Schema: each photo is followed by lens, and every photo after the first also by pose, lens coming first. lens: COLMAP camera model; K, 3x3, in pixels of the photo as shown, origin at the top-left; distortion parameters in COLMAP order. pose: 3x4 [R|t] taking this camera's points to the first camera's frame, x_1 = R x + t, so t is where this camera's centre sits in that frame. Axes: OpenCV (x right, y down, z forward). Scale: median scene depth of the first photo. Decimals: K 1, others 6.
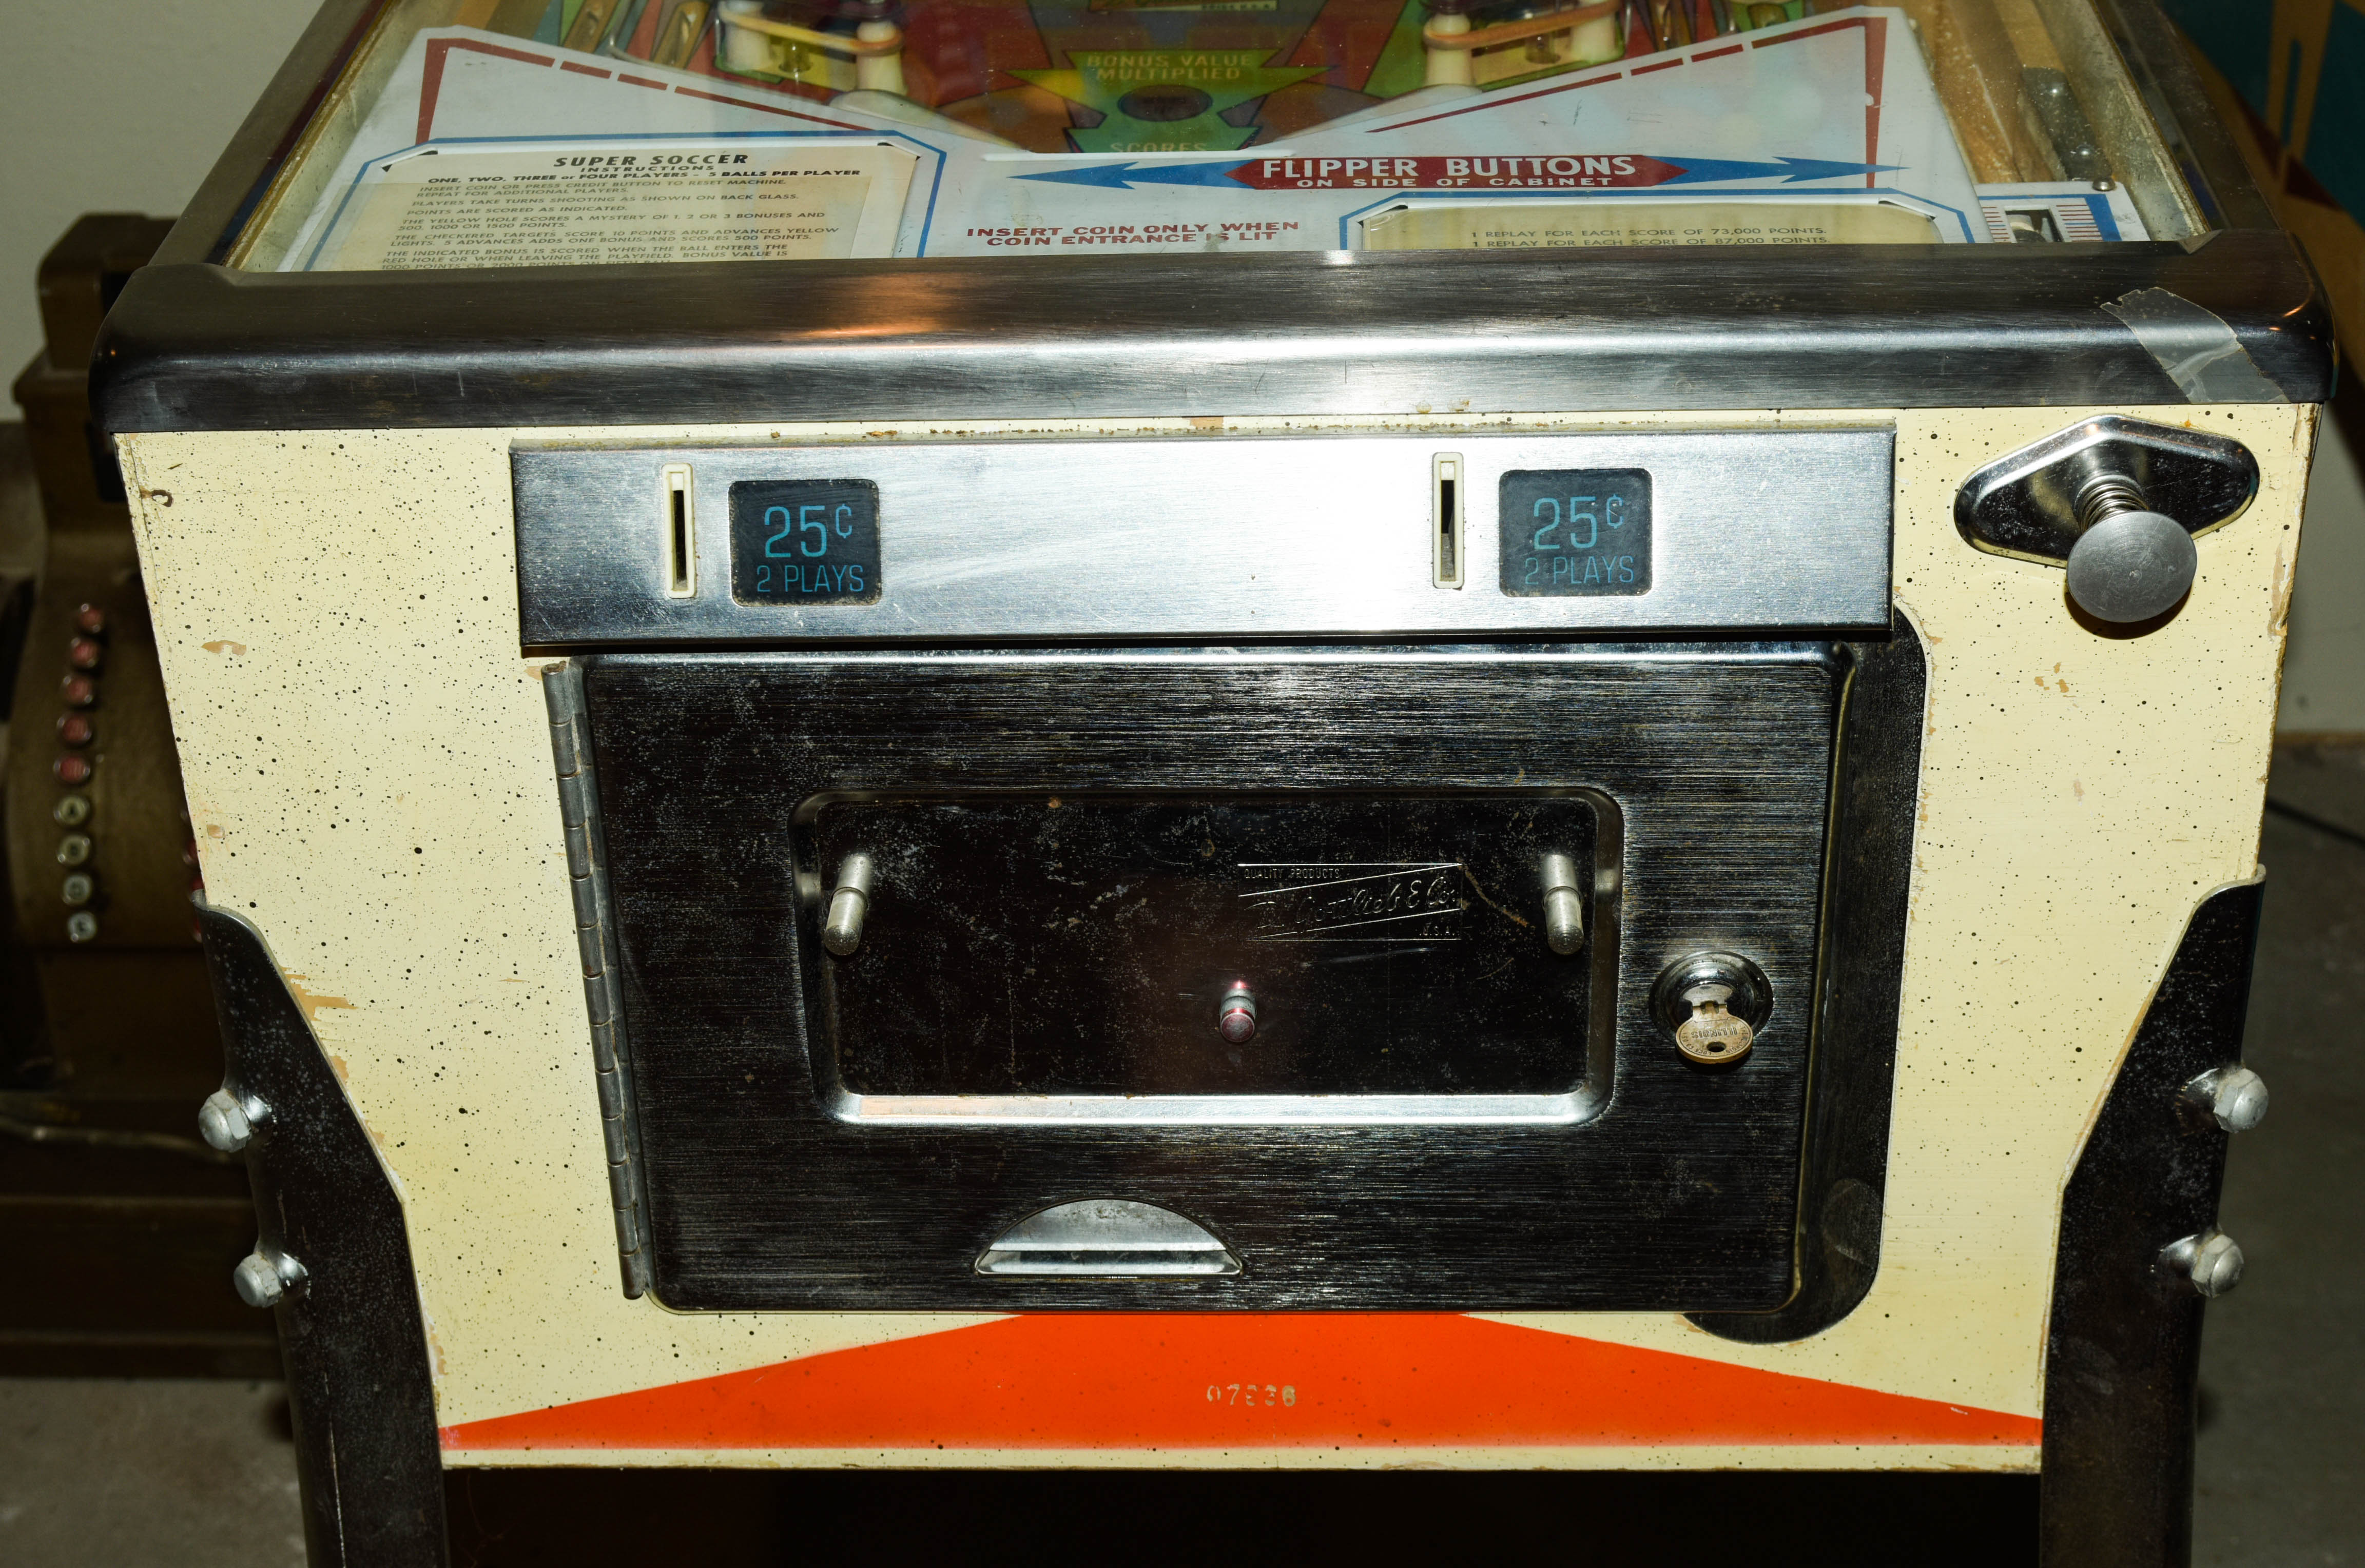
lens RADIAL K [[3511.0, 0, 1195.2], [0, 3511.0, 790.2], [0, 0, 1]] dist [-0.020584, 0.000000]
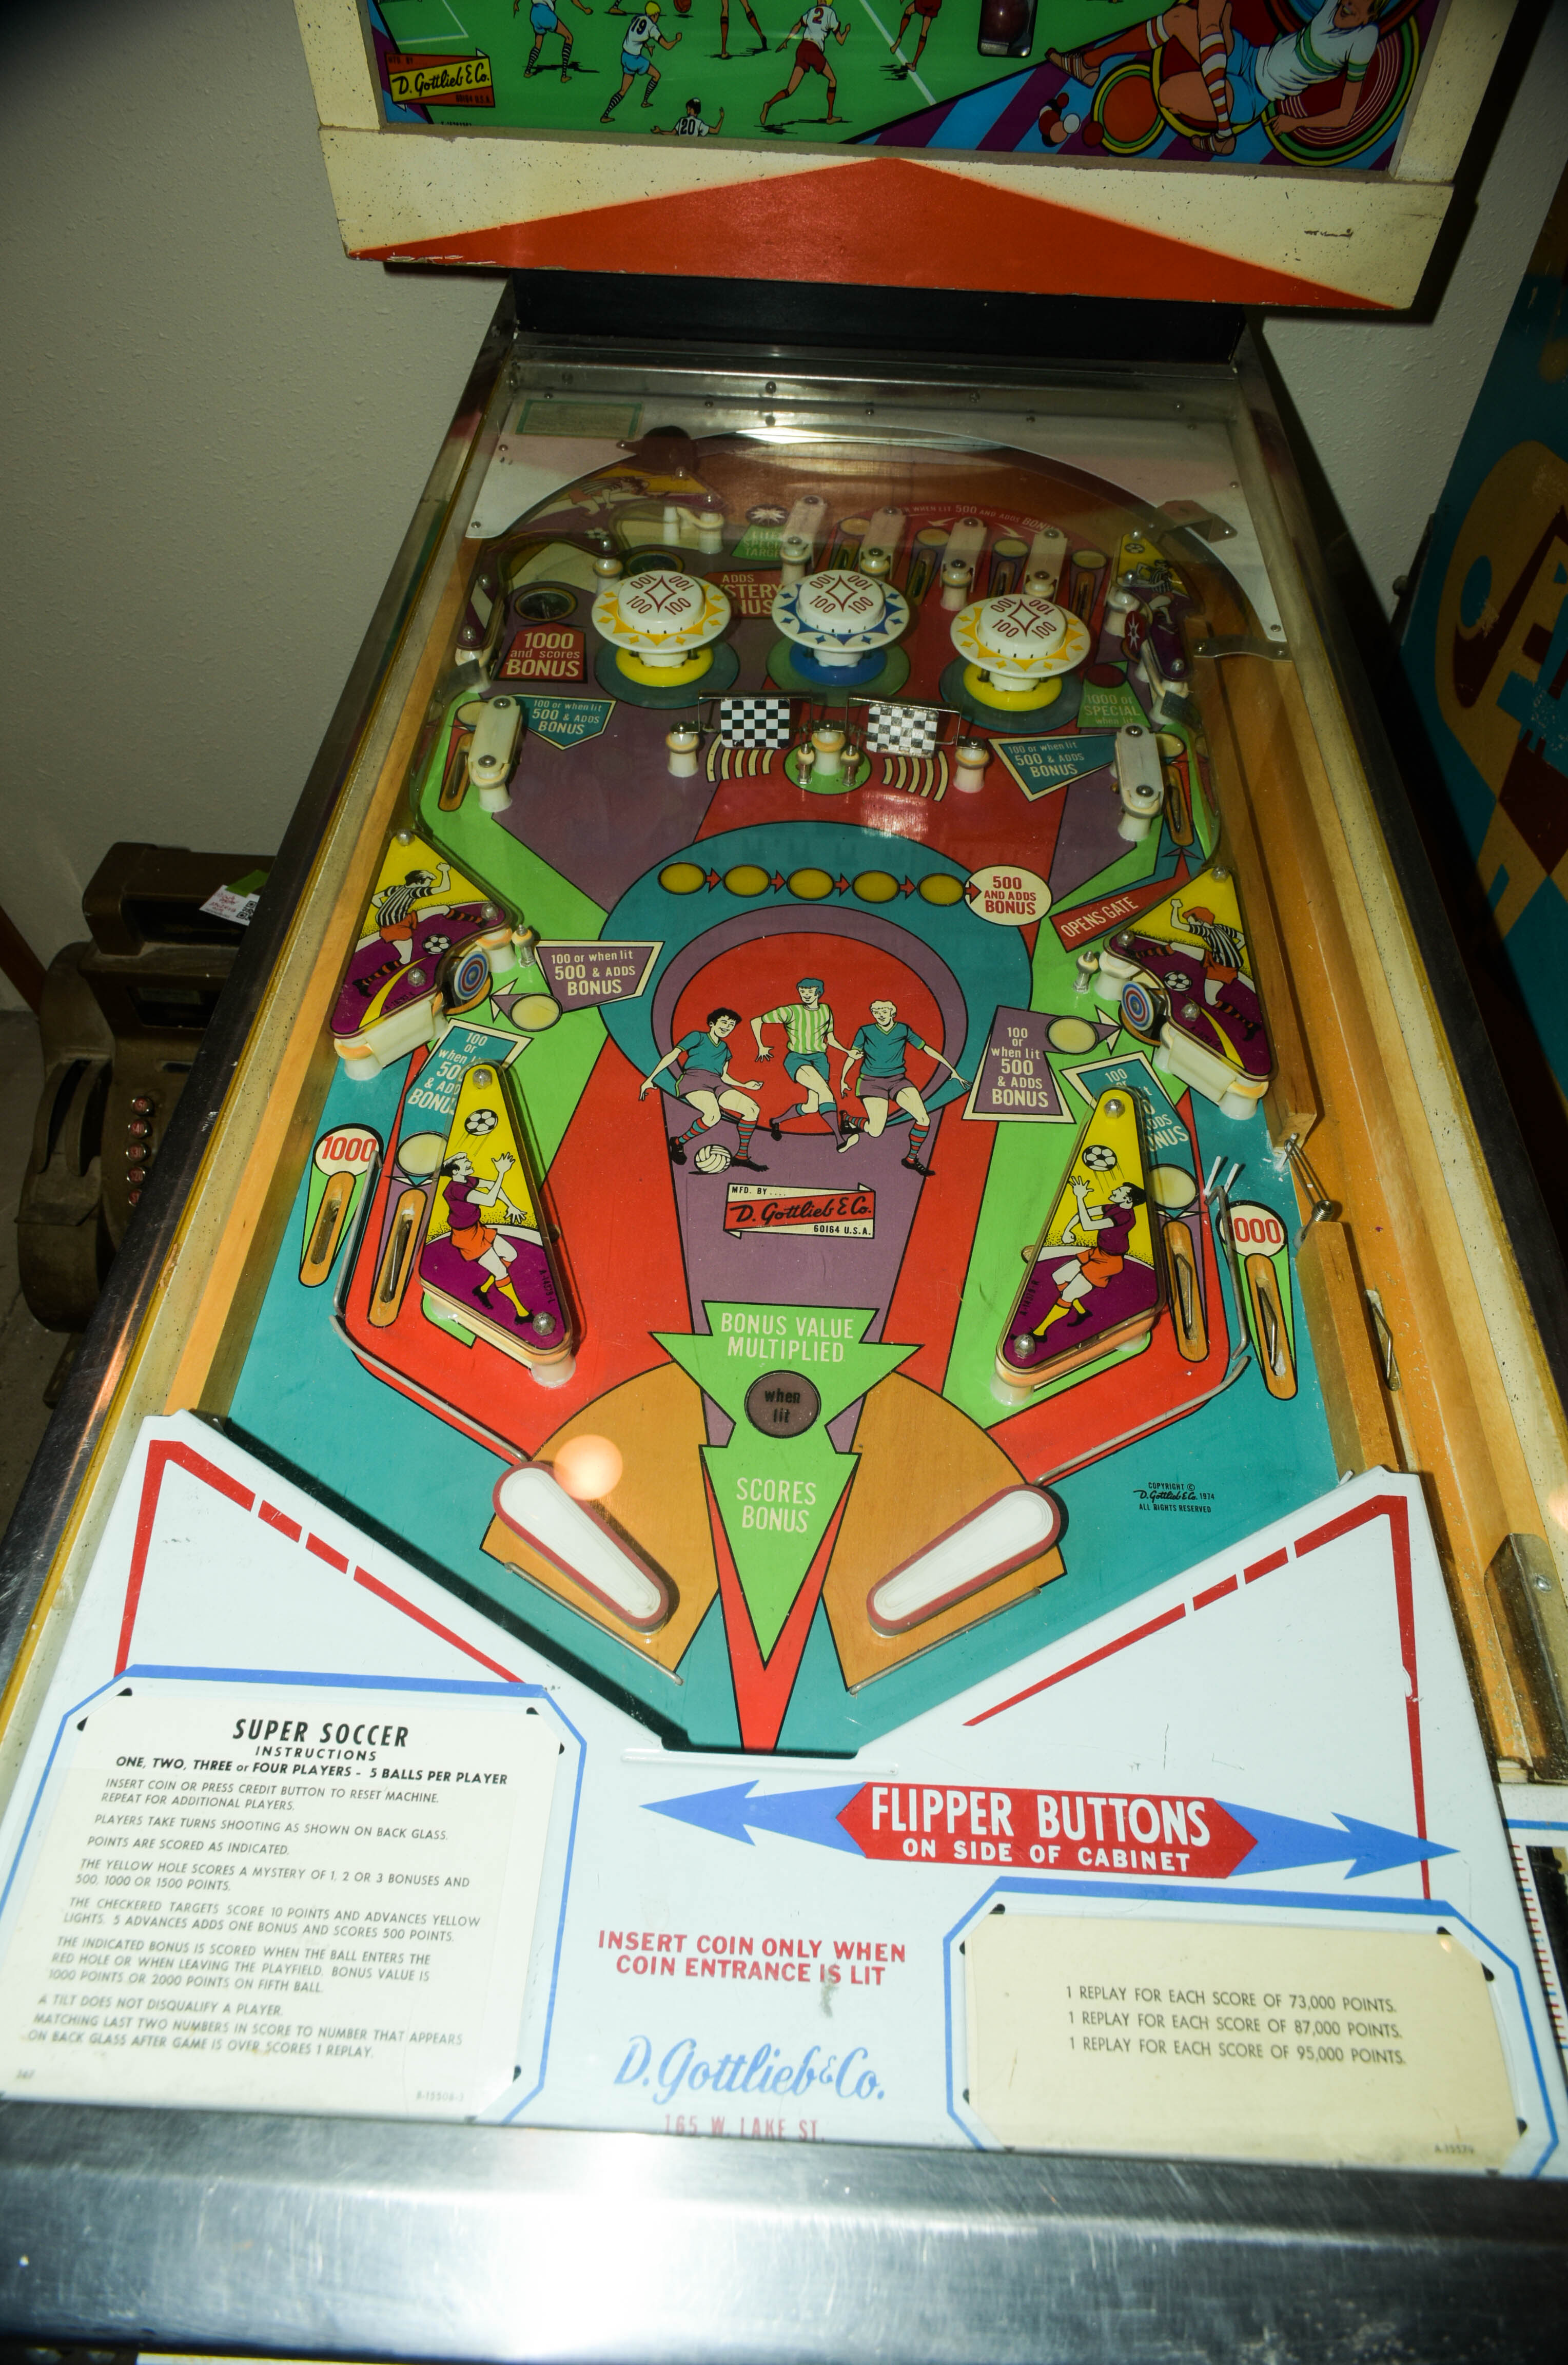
lens RADIAL K [[1416.2, 0, 793.2], [0, 1416.2, 1183.5], [0, 0, 1]] dist [-0.008991, 0.005244]
pose [[0.999078, 0.035135, 0.024662, -0.023485], [-0.041449, 0.938997, 0.341418, -0.516329], [-0.011162, -0.342125, 0.939588, 0.655511]]
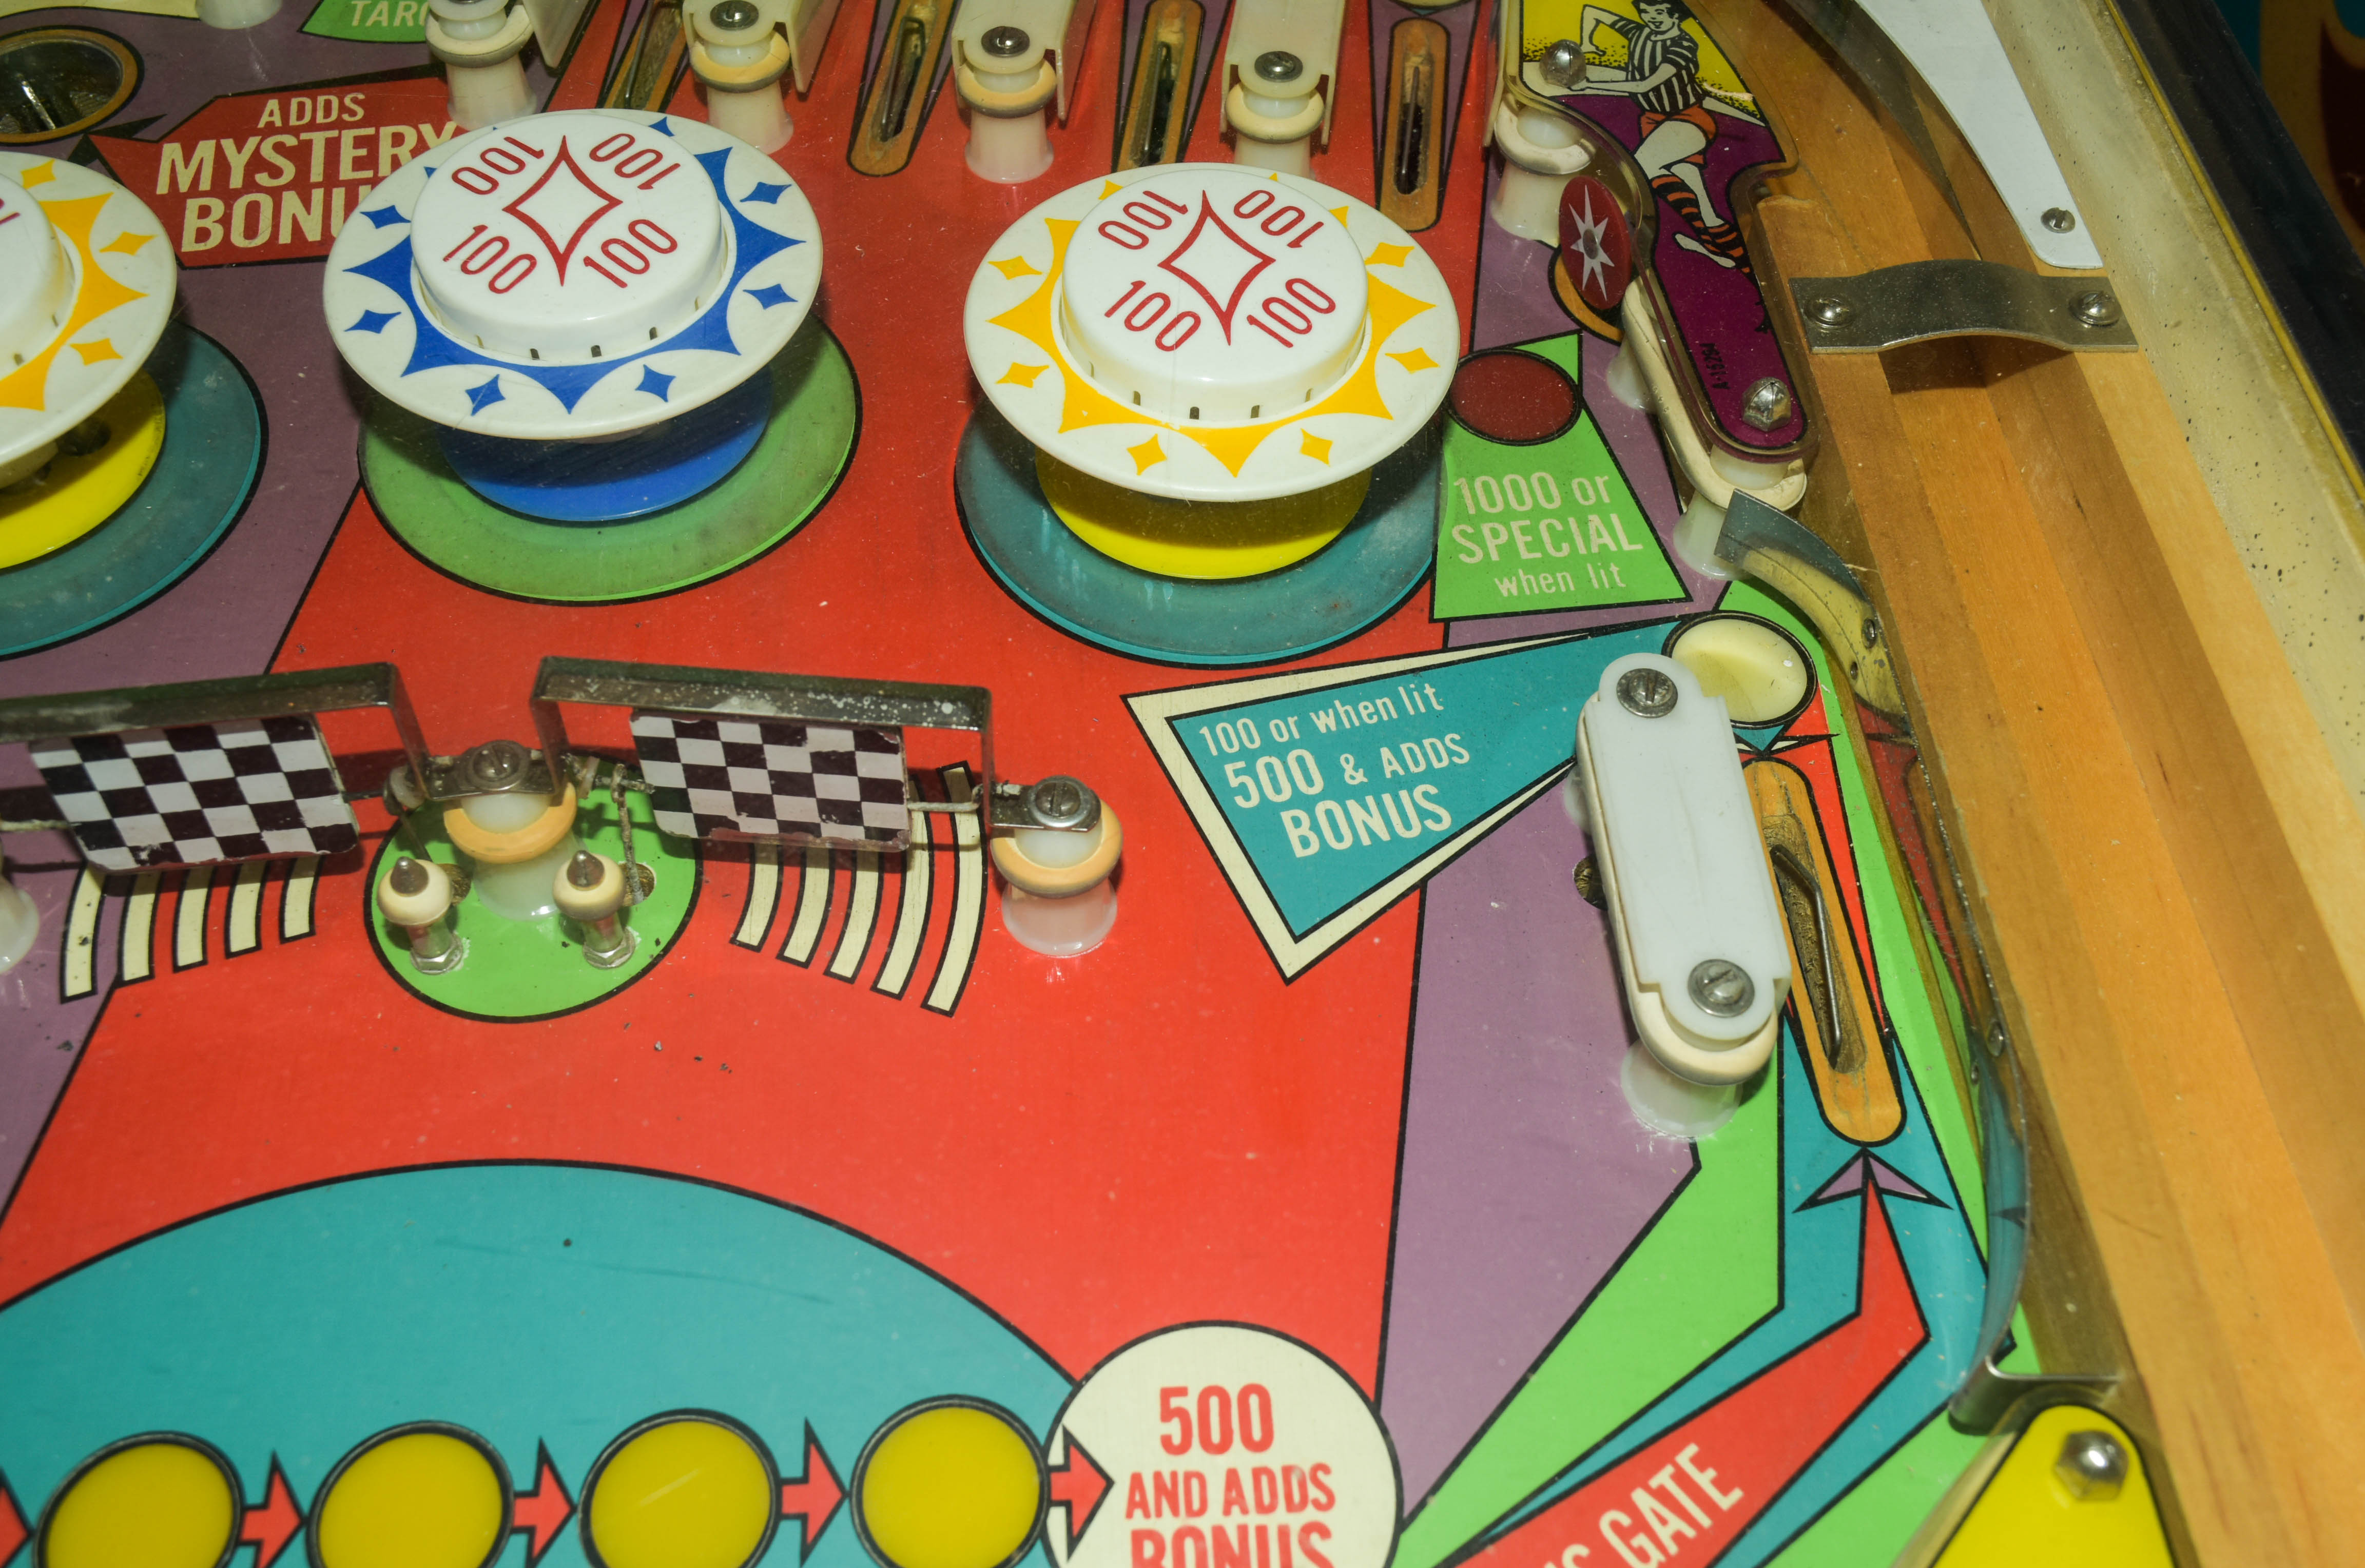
lens RADIAL K [[2311.0, 0, 1190.1], [0, 2311.0, 823.0], [0, 0, 1]] dist [-0.018897, 0.000000]
pose [[0.993723, -0.046227, 0.101874, 0.075835], [0.008402, 0.938899, 0.344091, -0.597221], [-0.111556, -0.341075, 0.933393, 1.176777]]
